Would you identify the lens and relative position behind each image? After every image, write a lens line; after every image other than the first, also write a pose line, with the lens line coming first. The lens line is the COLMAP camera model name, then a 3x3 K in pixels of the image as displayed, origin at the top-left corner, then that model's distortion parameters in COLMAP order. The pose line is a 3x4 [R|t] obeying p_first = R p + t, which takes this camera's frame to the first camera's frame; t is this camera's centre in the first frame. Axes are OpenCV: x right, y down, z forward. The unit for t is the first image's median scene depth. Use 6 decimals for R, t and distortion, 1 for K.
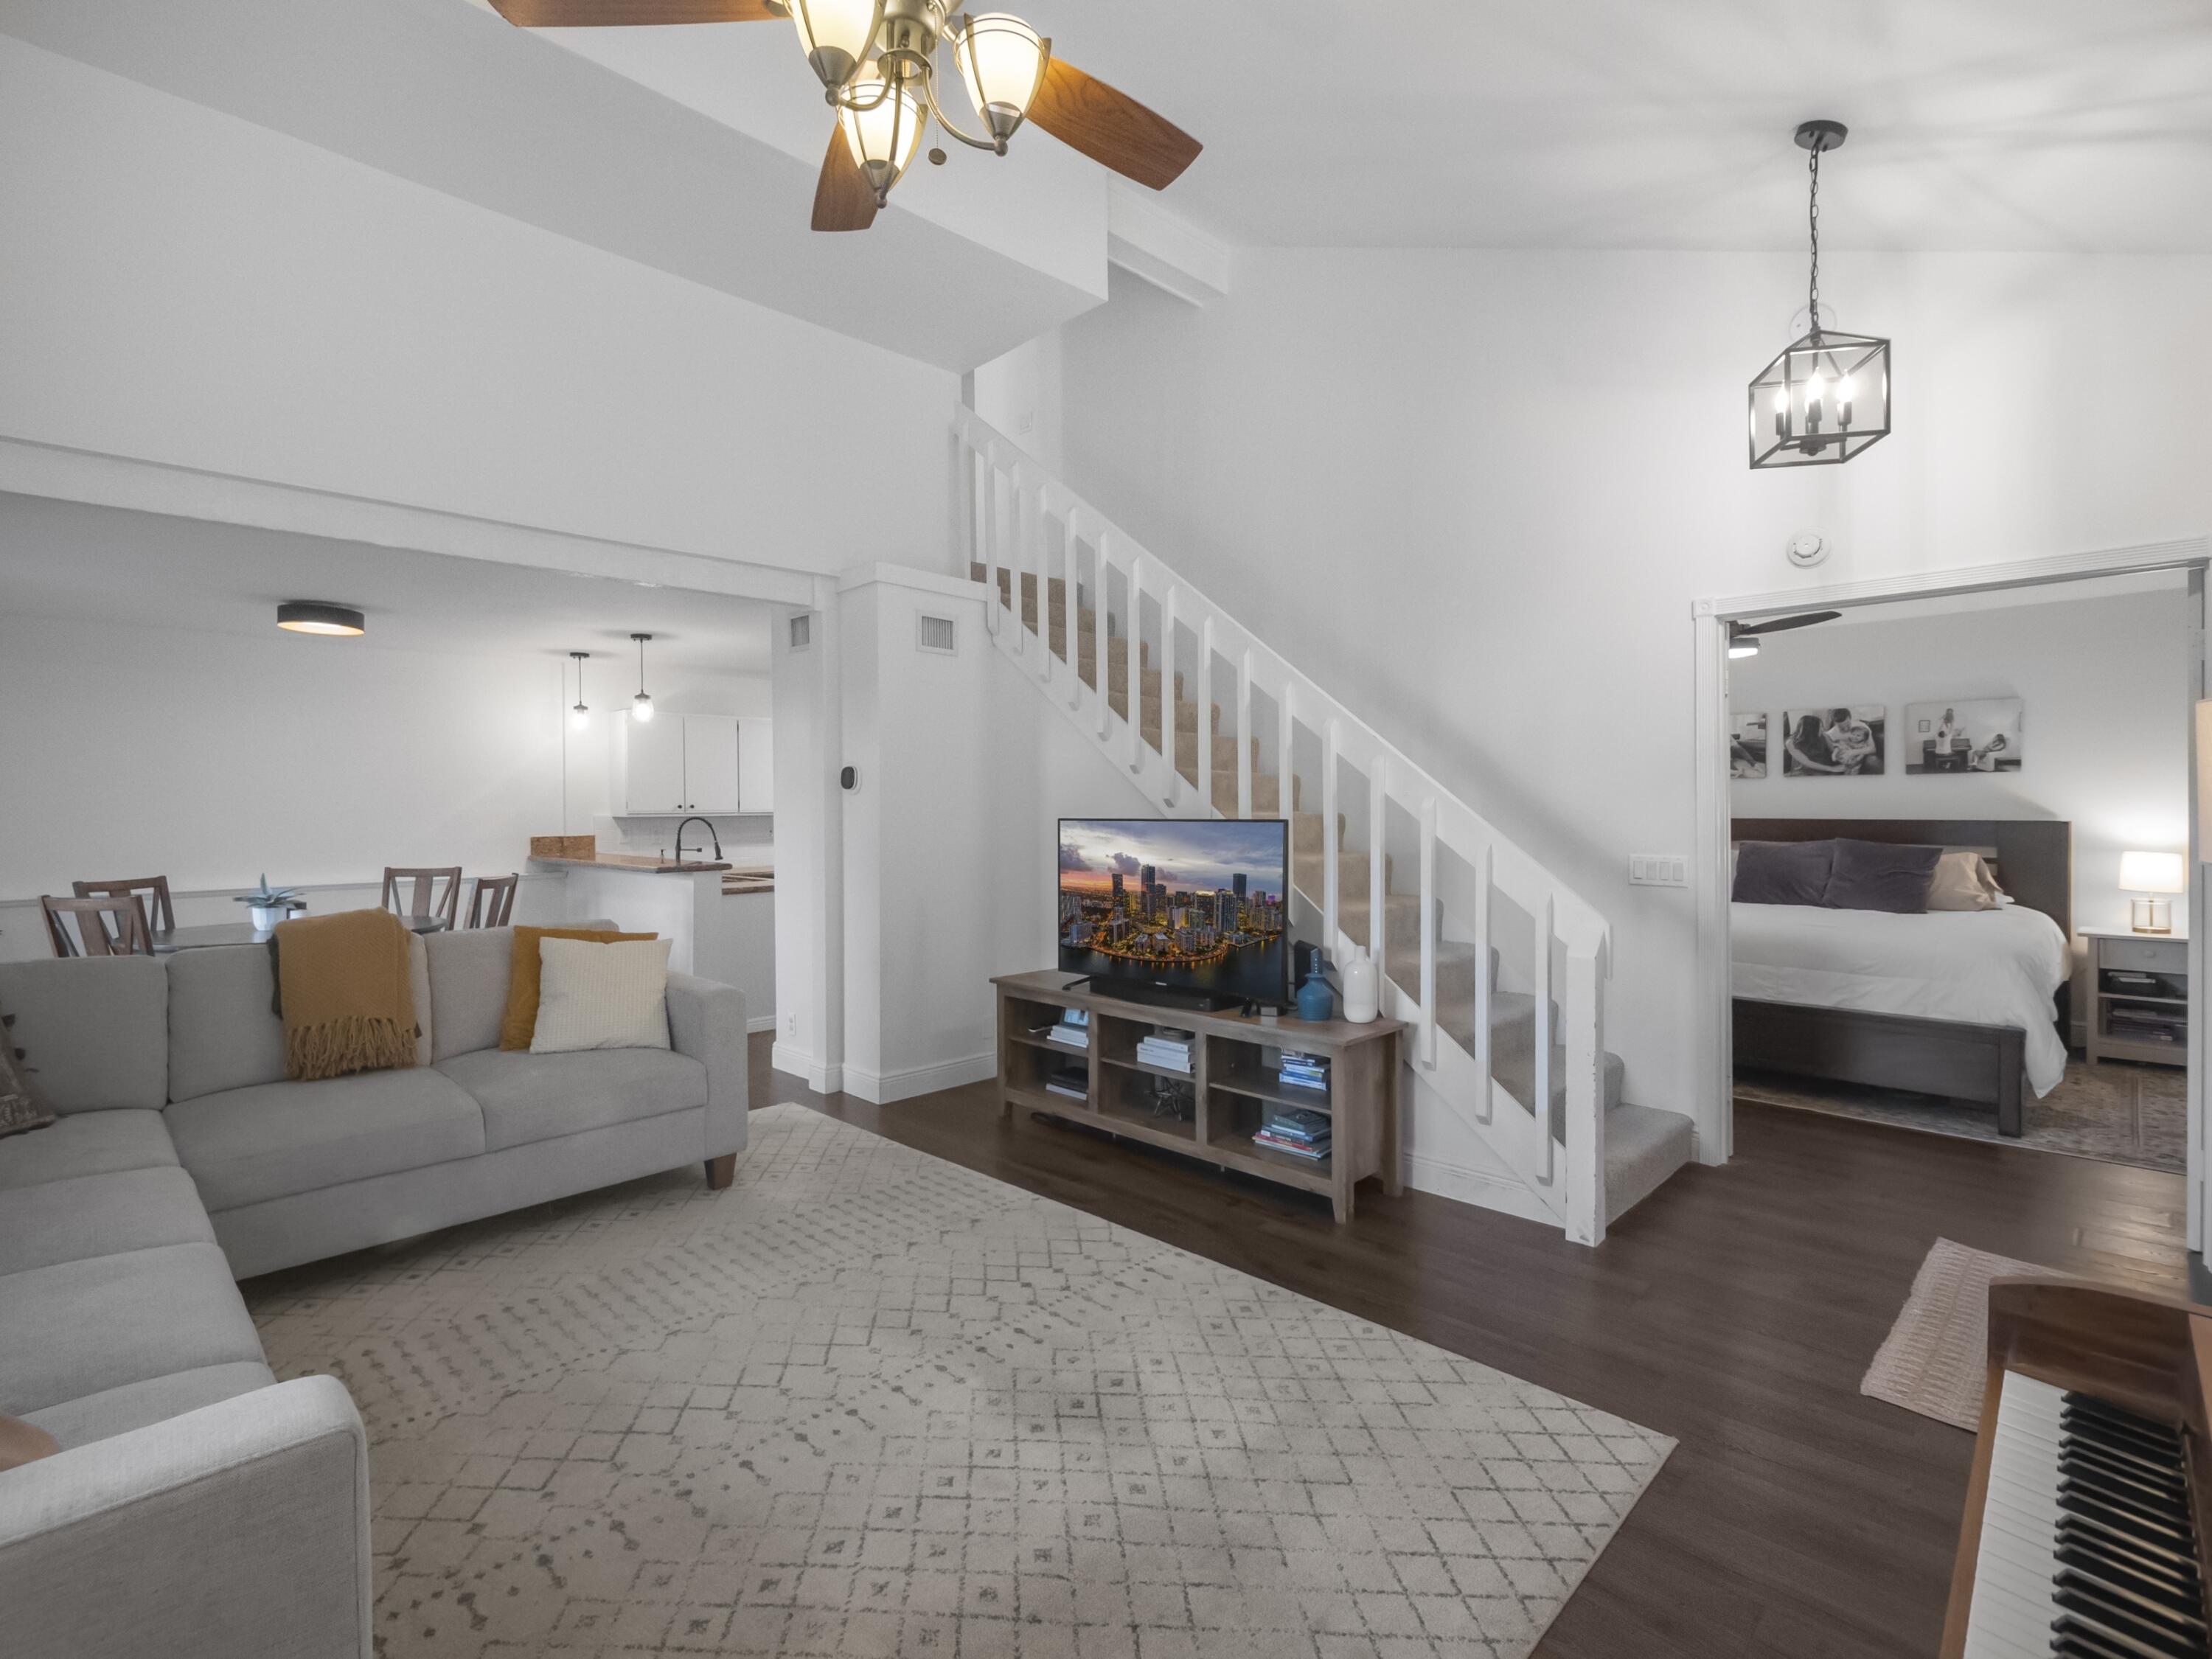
lens RADIAL K [[1041.6, 0, 1096.5], [0, 1041.6, 821.4], [0, 0, 1]] dist [0.000190, 0.000019]
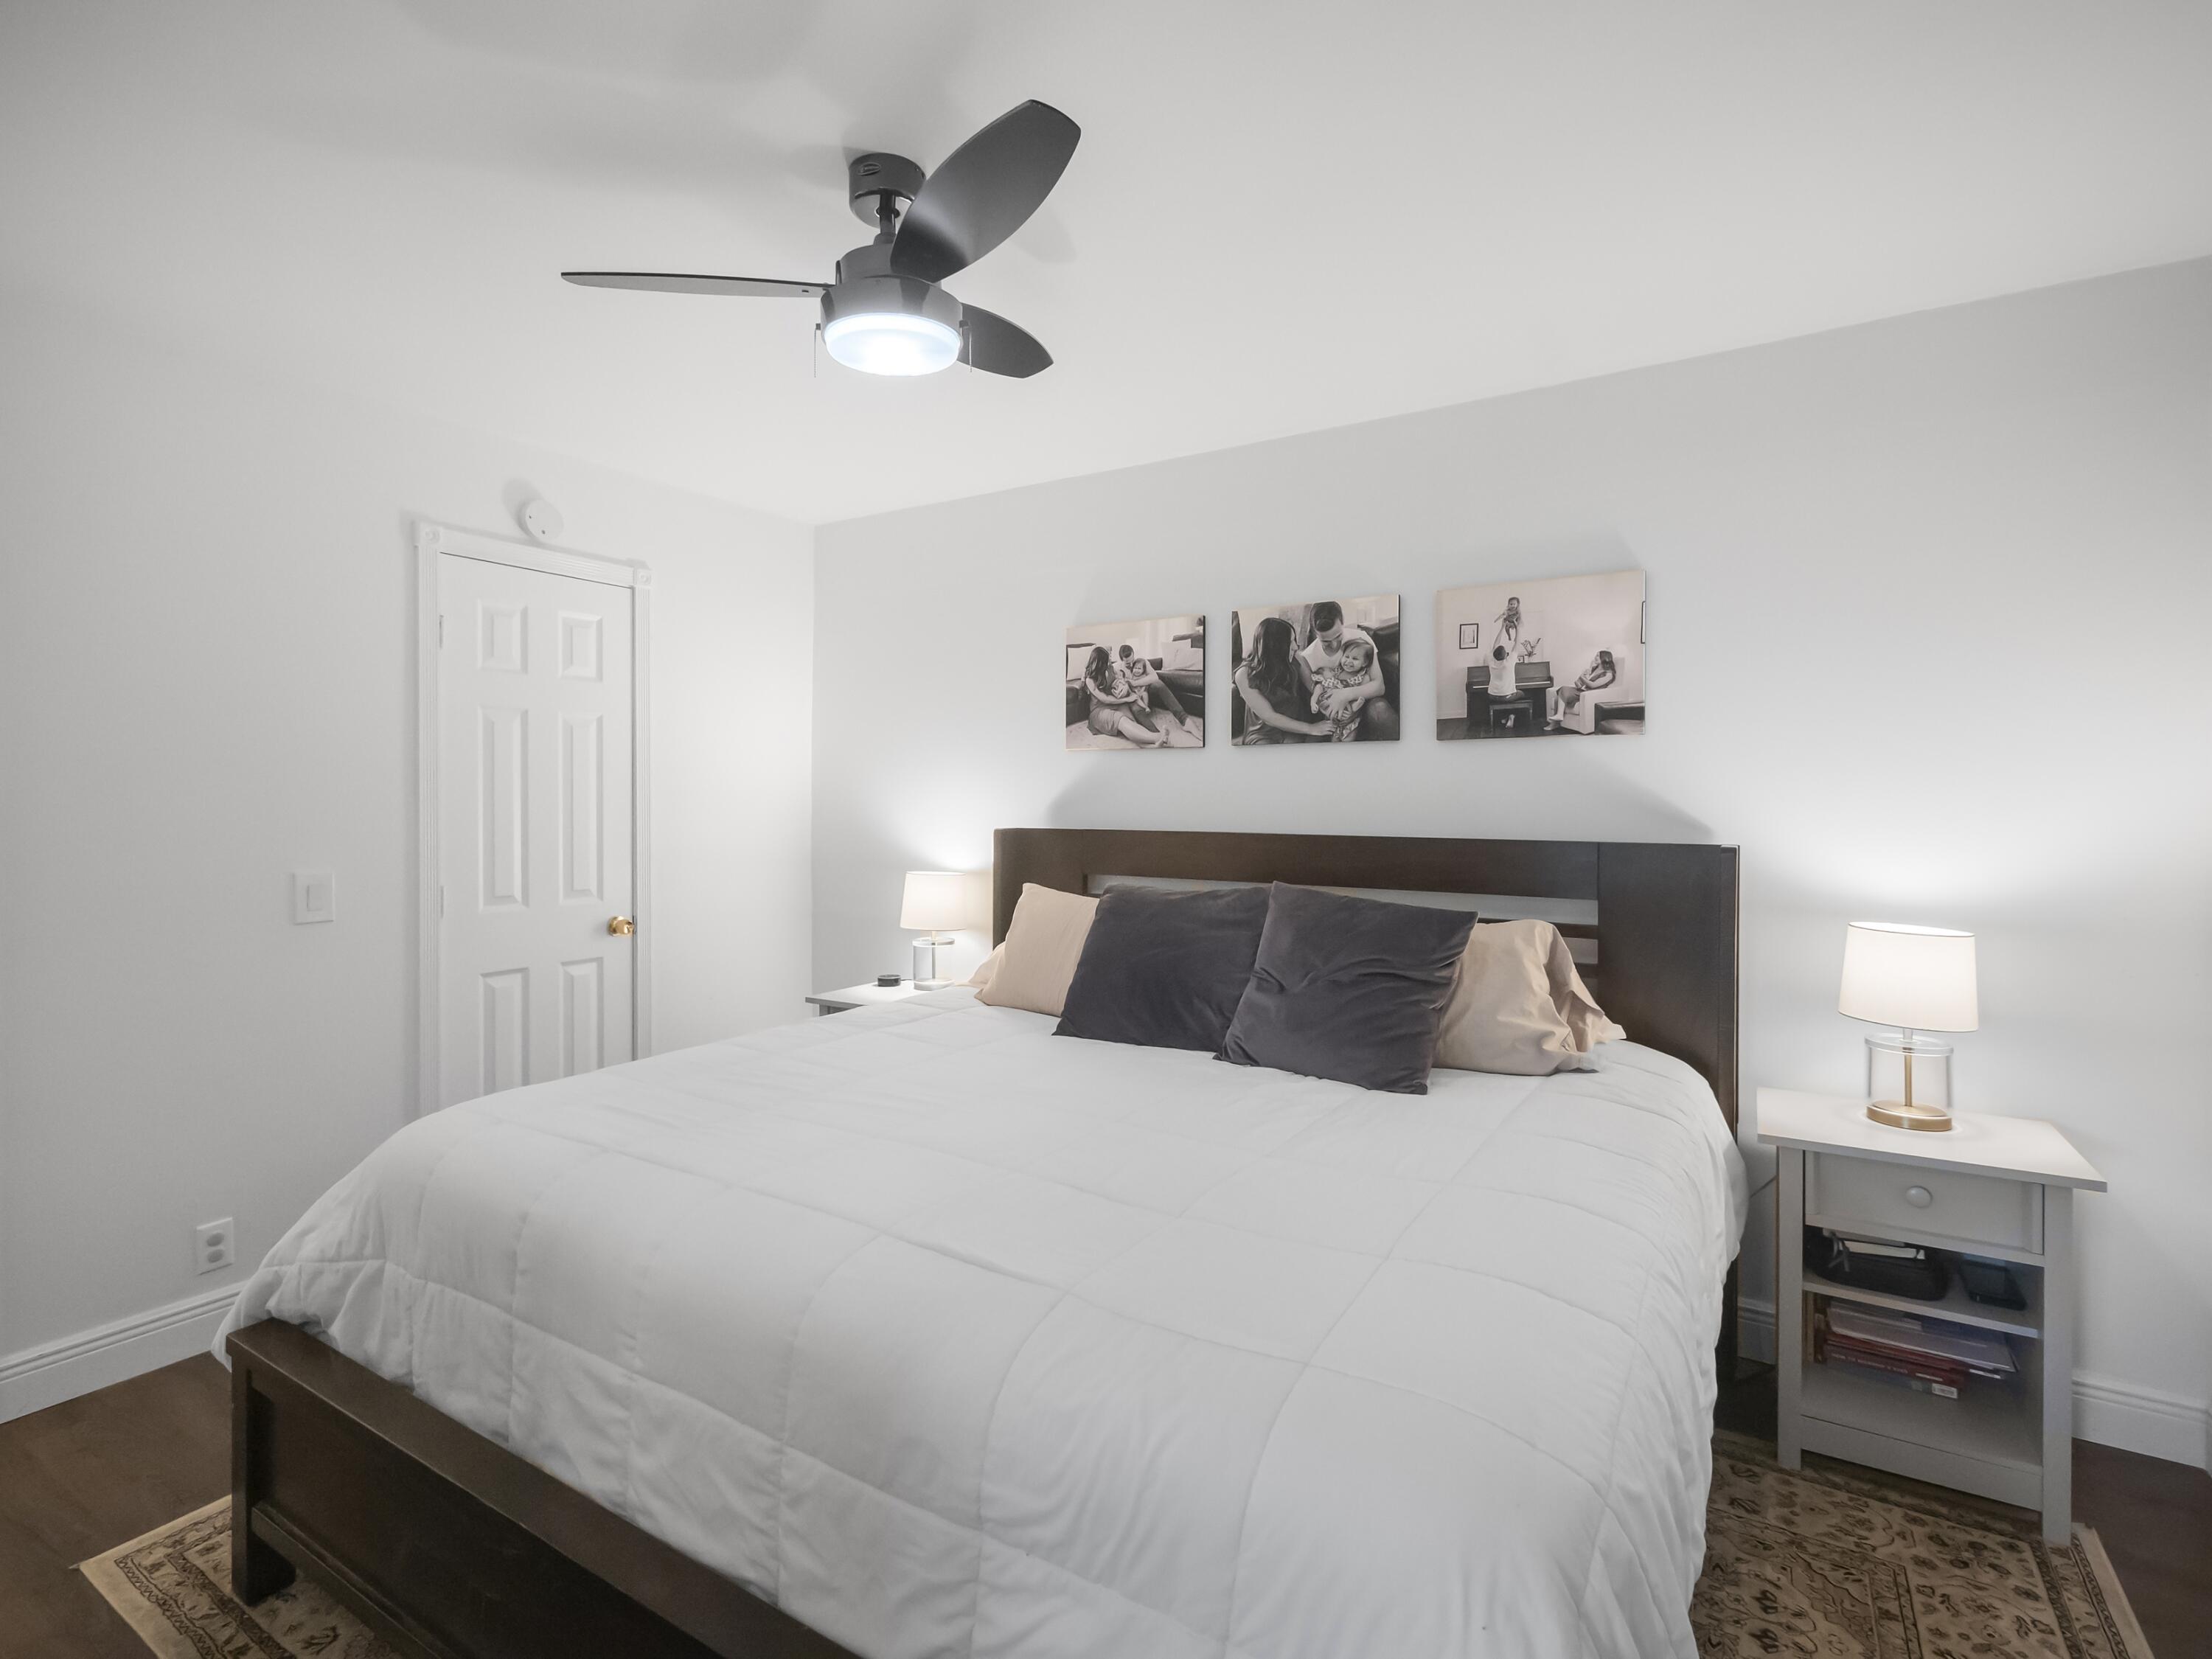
lens RADIAL K [[1053.6, 0, 1097.5], [0, 1053.6, 809.9], [0, 0, 1]] dist [0.002316, 0.000304]
pose [[0.973866, 0.009361, 0.226930, 0.534435], [-0.007260, 0.999923, -0.010091, -0.008294], [-0.227007, 0.008180, 0.973859, 0.588321]]
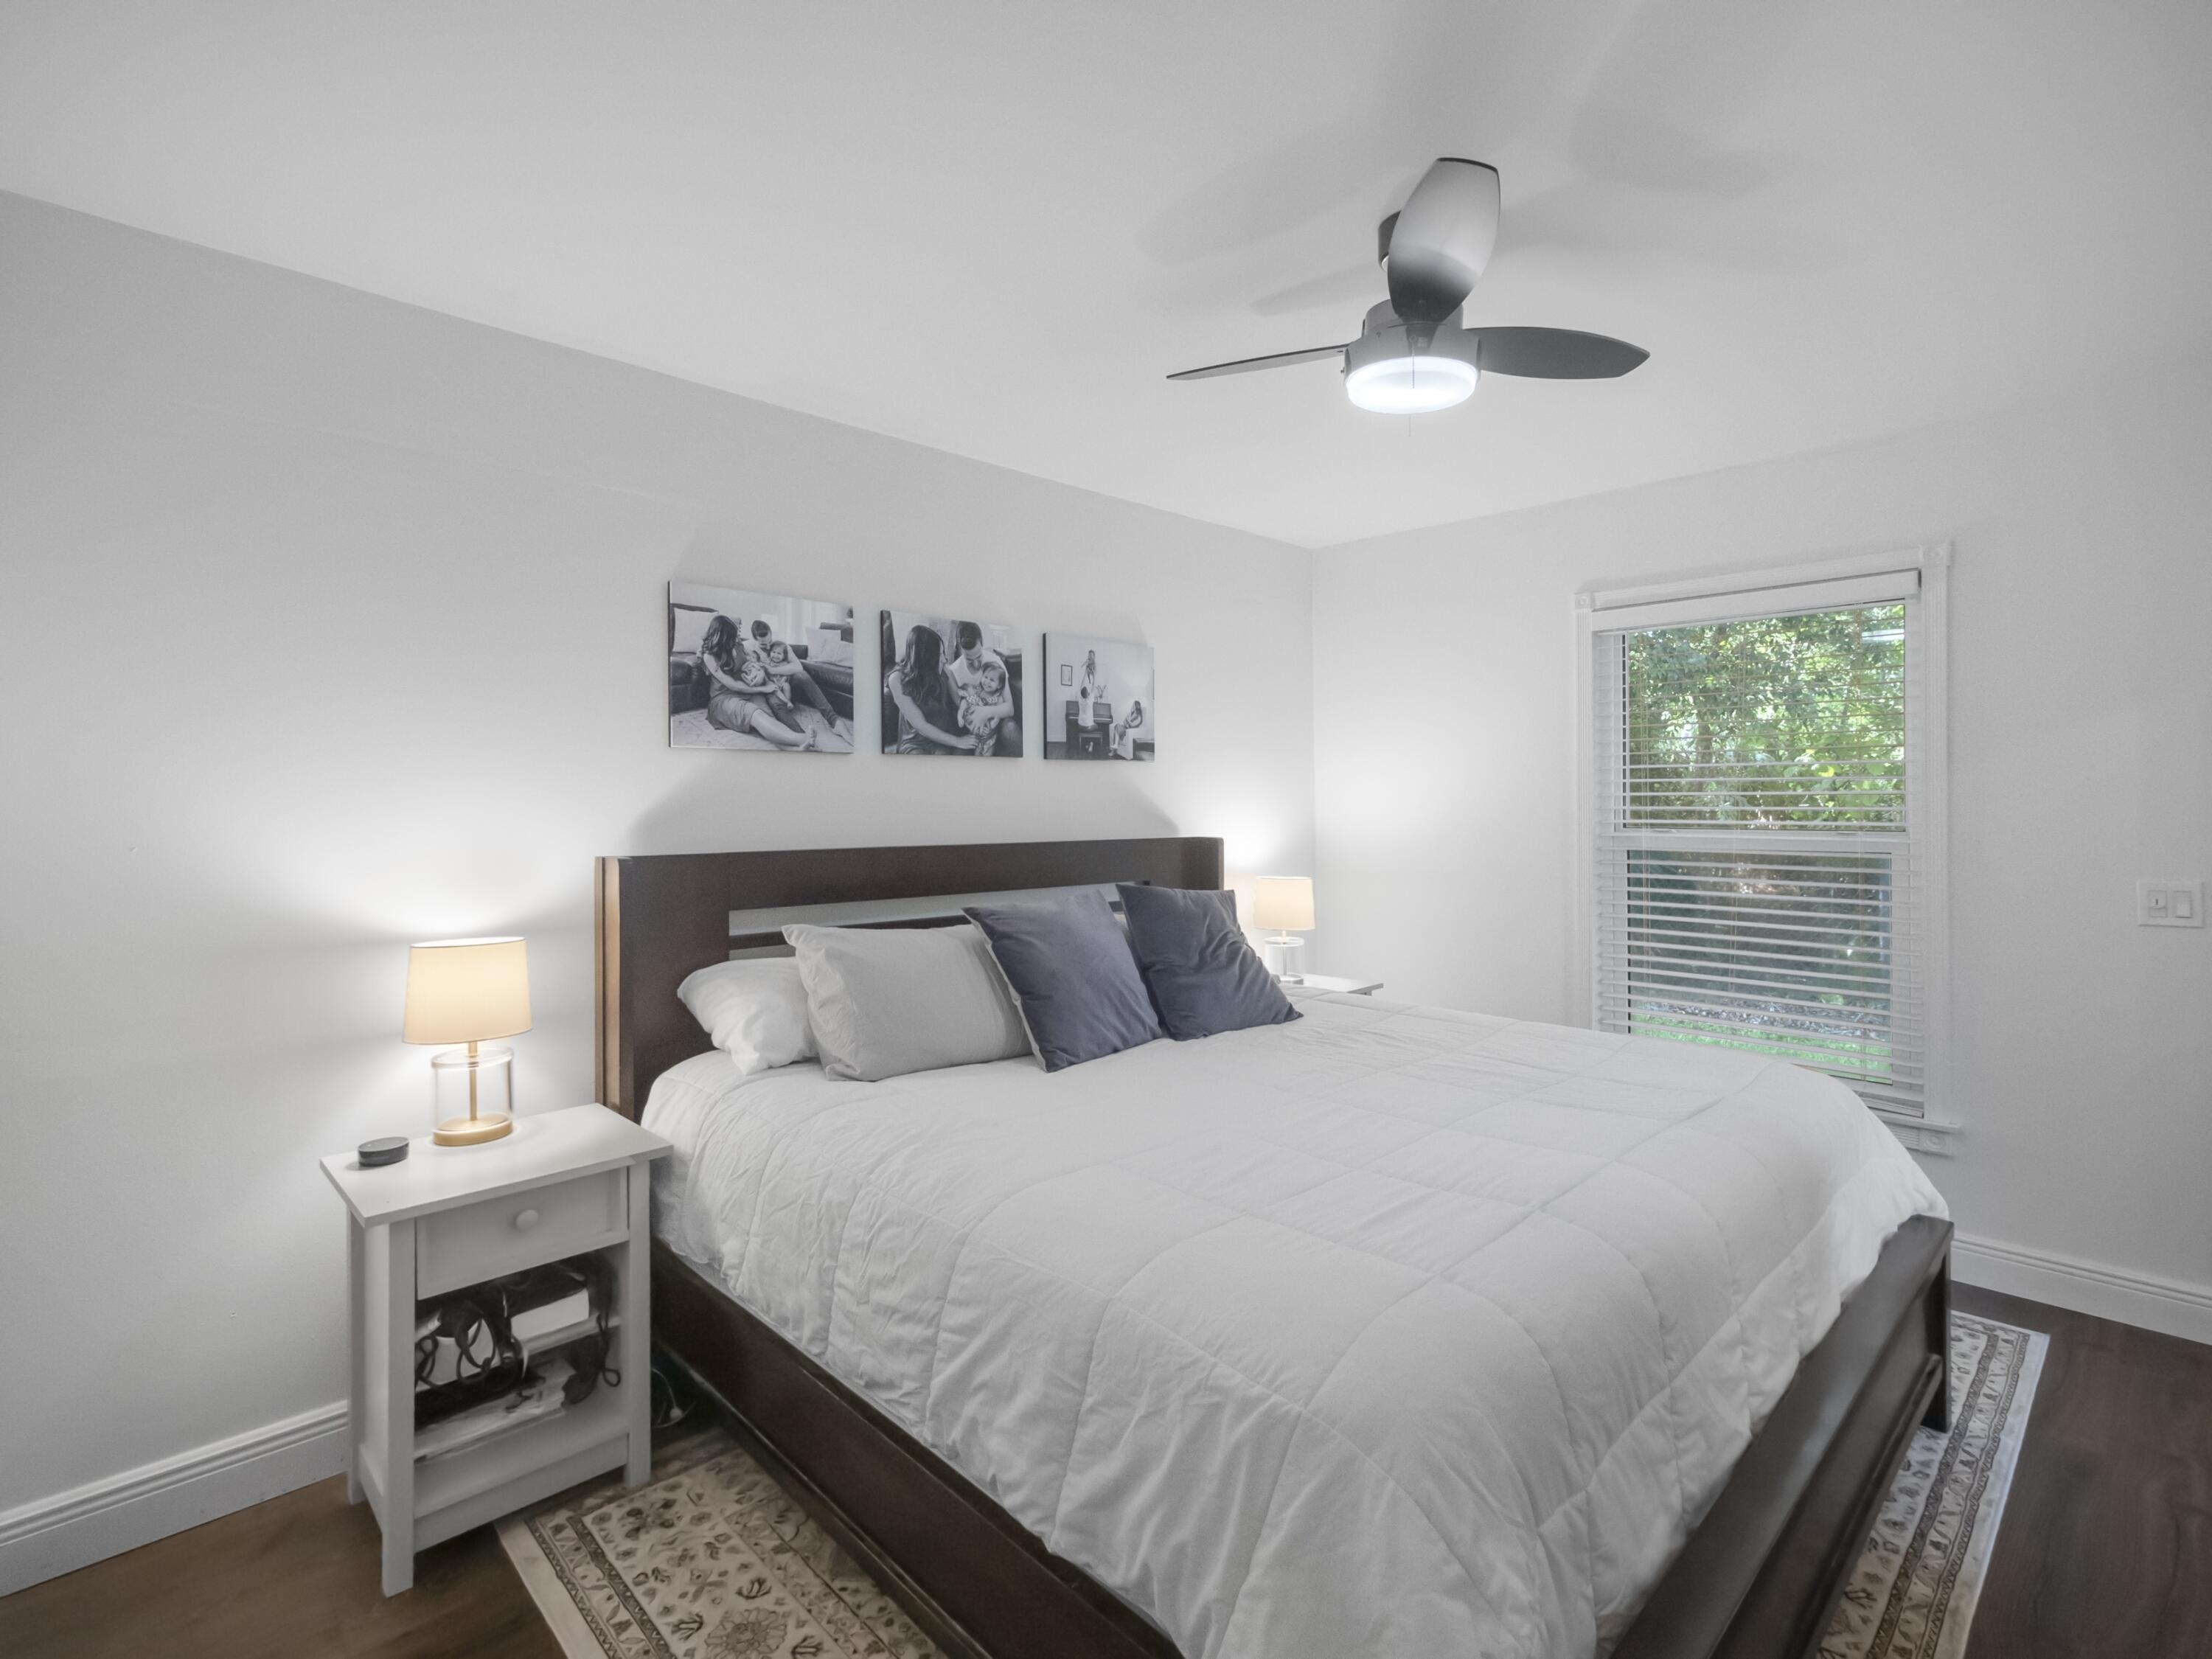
lens RADIAL K [[1053.6, 0, 1097.5], [0, 1053.6, 809.9], [0, 0, 1]] dist [0.002316, 0.000304]
pose [[0.027235, -0.002557, 0.999626, 0.223466], [0.019348, 0.999811, 0.002030, -0.019279], [-0.999442, 0.019285, 0.027279, 0.981500]]
